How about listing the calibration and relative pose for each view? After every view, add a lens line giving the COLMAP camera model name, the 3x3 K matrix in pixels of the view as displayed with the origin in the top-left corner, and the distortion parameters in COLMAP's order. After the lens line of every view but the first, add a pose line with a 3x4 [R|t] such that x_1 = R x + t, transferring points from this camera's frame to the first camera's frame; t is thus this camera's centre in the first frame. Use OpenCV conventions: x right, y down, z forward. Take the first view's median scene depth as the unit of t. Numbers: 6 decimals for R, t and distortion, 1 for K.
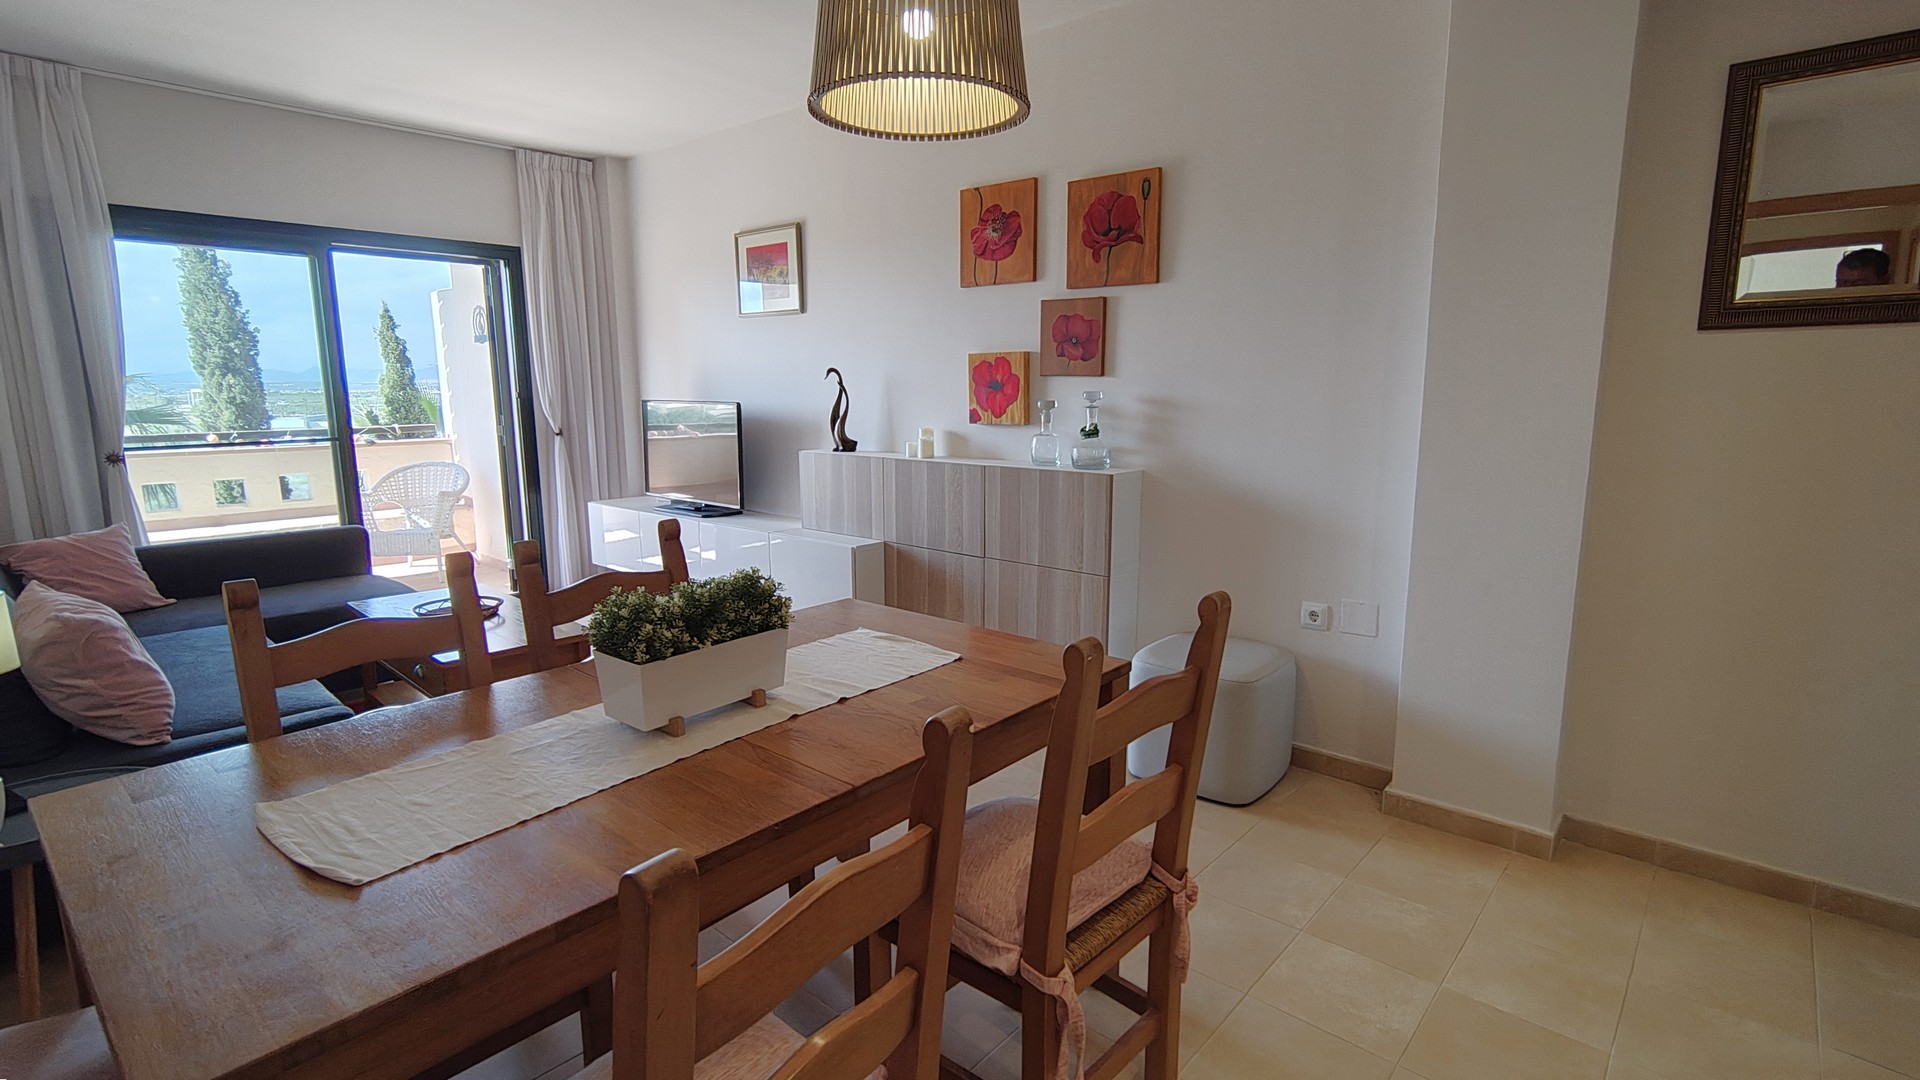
lens RADIAL K [[917.0, 0, 952.2], [0, 917.0, 538.9], [0, 0, 1]] dist [0.002510, 0.000590]
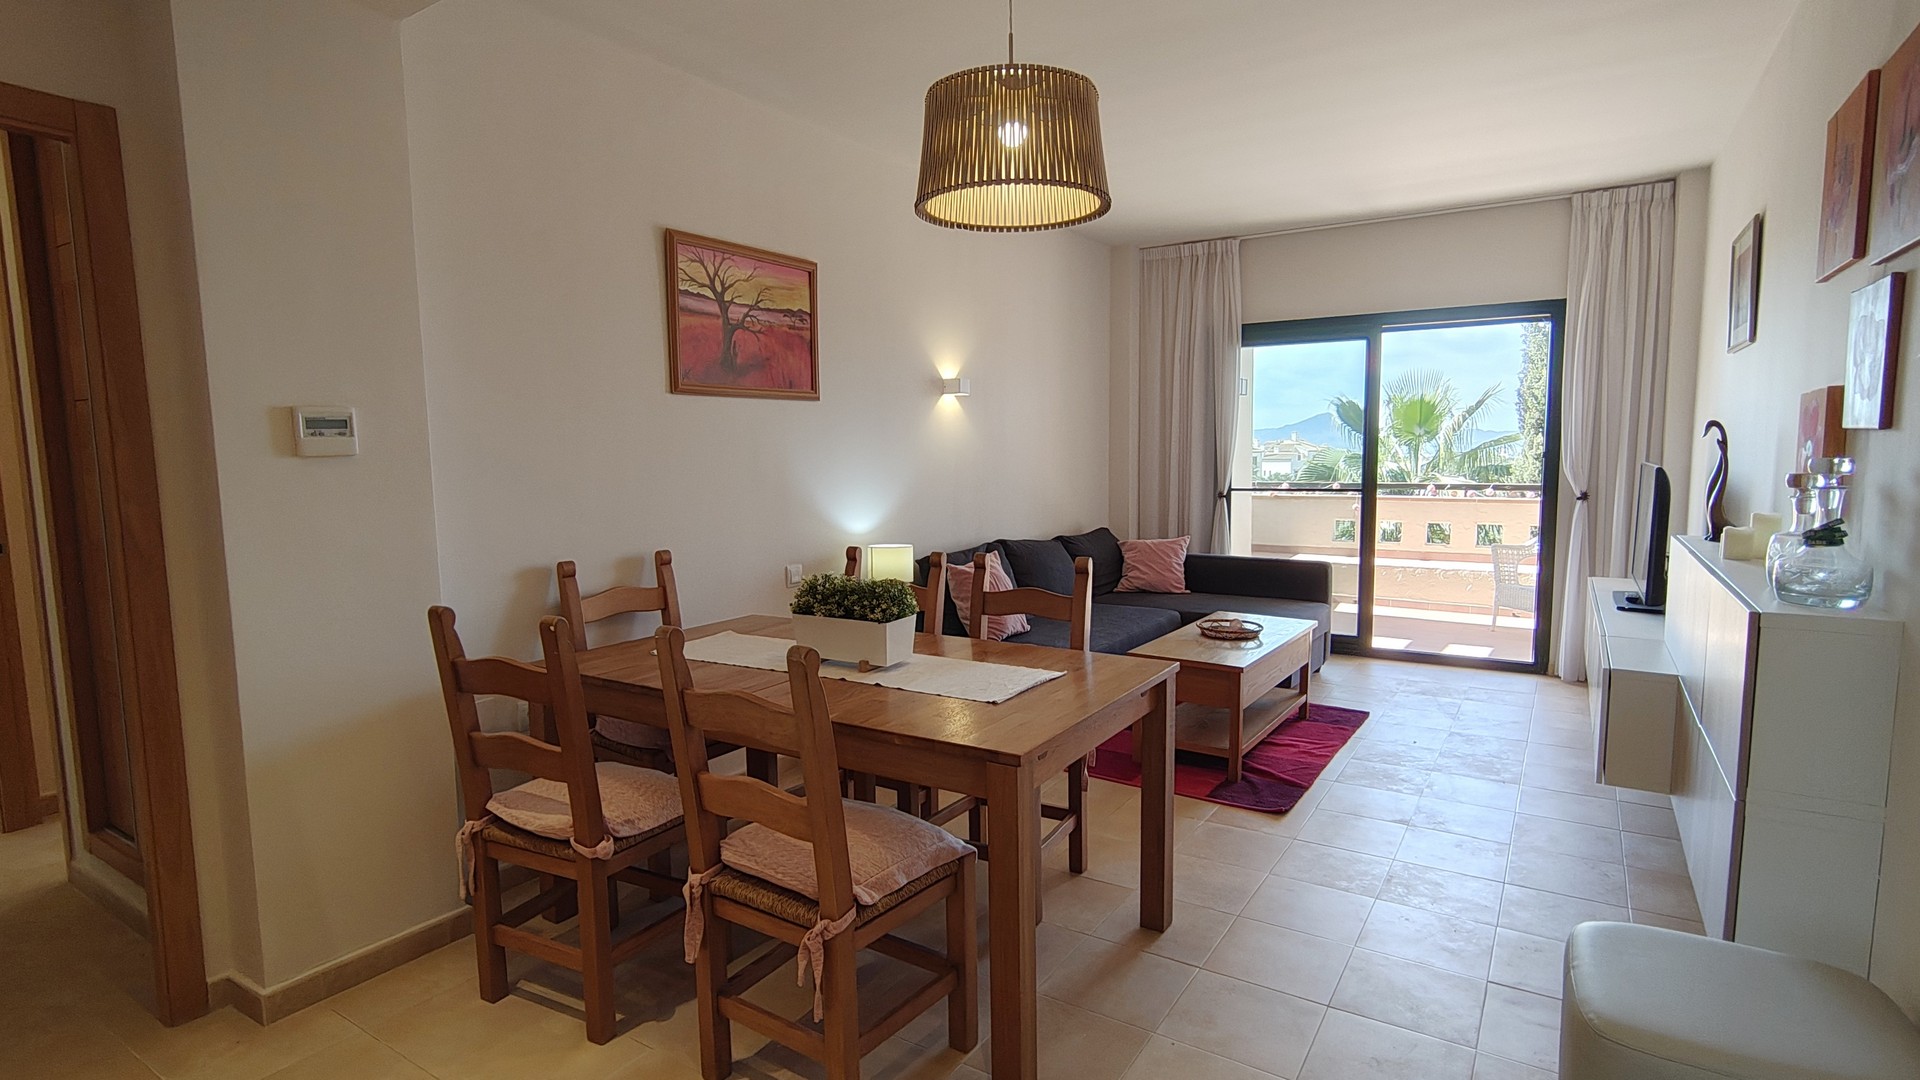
lens RADIAL K [[917.0, 0, 954.7], [0, 917.0, 544.5], [0, 0, 1]] dist [0.002510, 0.000590]
pose [[0.152318, 0.104608, -0.982780, 0.391751], [-0.155164, 0.984583, 0.080751, -0.050413], [0.976075, 0.140192, 0.166201, 0.276664]]
